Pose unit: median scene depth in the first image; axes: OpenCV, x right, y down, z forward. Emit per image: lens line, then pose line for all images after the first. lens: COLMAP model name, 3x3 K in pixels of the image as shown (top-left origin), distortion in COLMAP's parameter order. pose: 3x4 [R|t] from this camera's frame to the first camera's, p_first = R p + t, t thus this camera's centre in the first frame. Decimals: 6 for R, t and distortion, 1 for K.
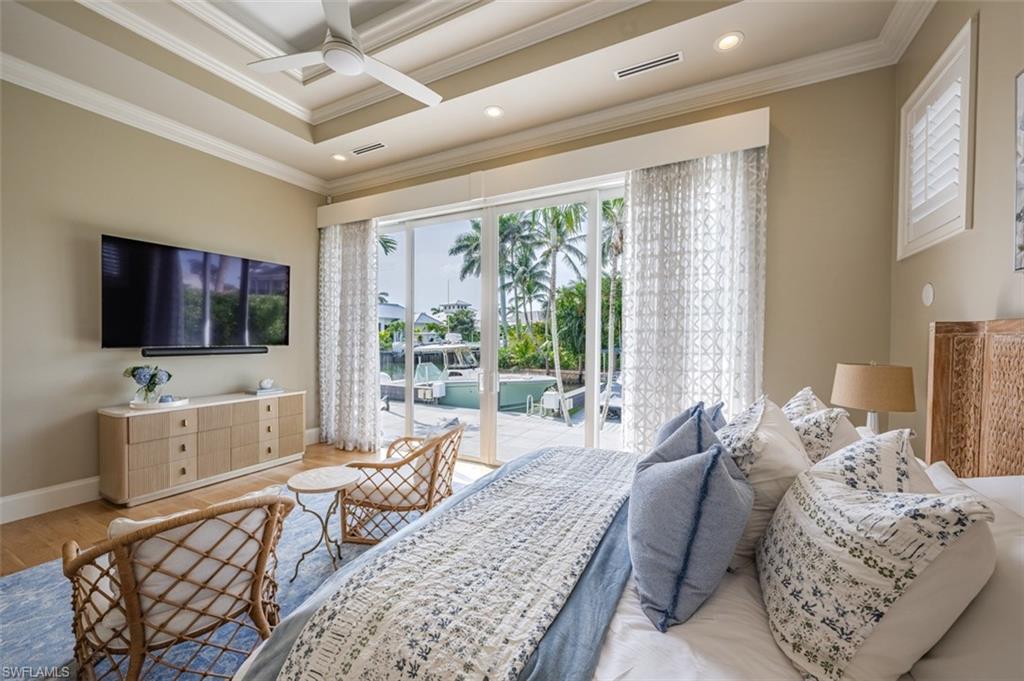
lens RADIAL K [[391.7, 0, 512.0], [0, 391.7, 340.5], [0, 0, 1]] dist [-0.000018, 0.000013]
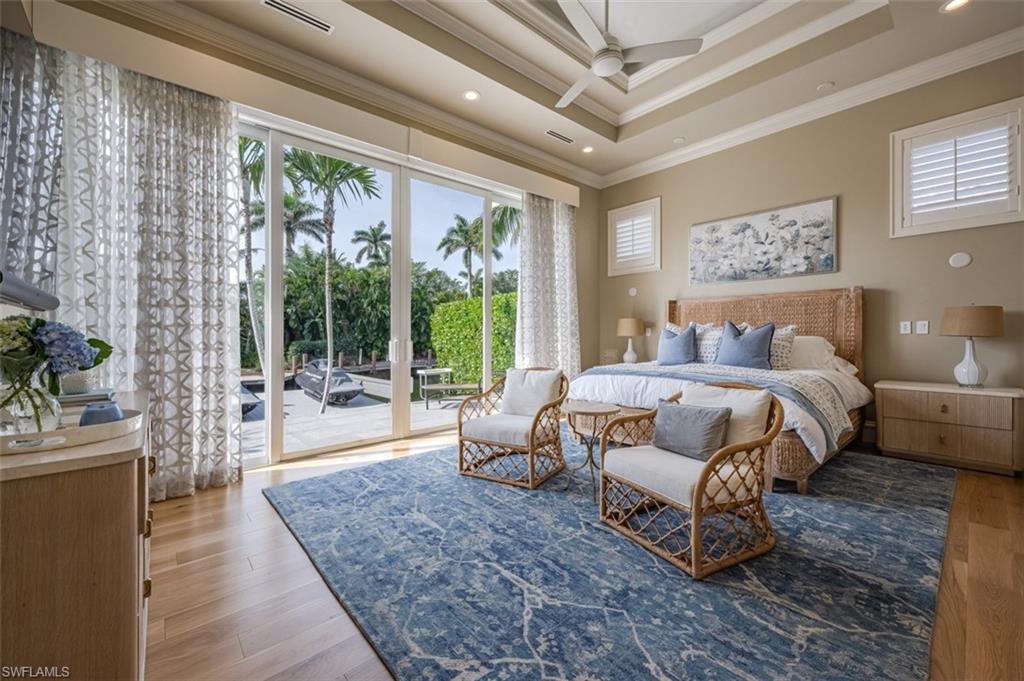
lens RADIAL K [[408.2, 0, 512.0], [0, 408.2, 340.5], [0, 0, 1]] dist [0.000011, -0.000040]
pose [[0.359308, -0.032586, 0.932650, -1.332438], [0.016242, 0.999457, 0.028663, 0.088686], [-0.933078, 0.004850, 0.359642, 0.586789]]
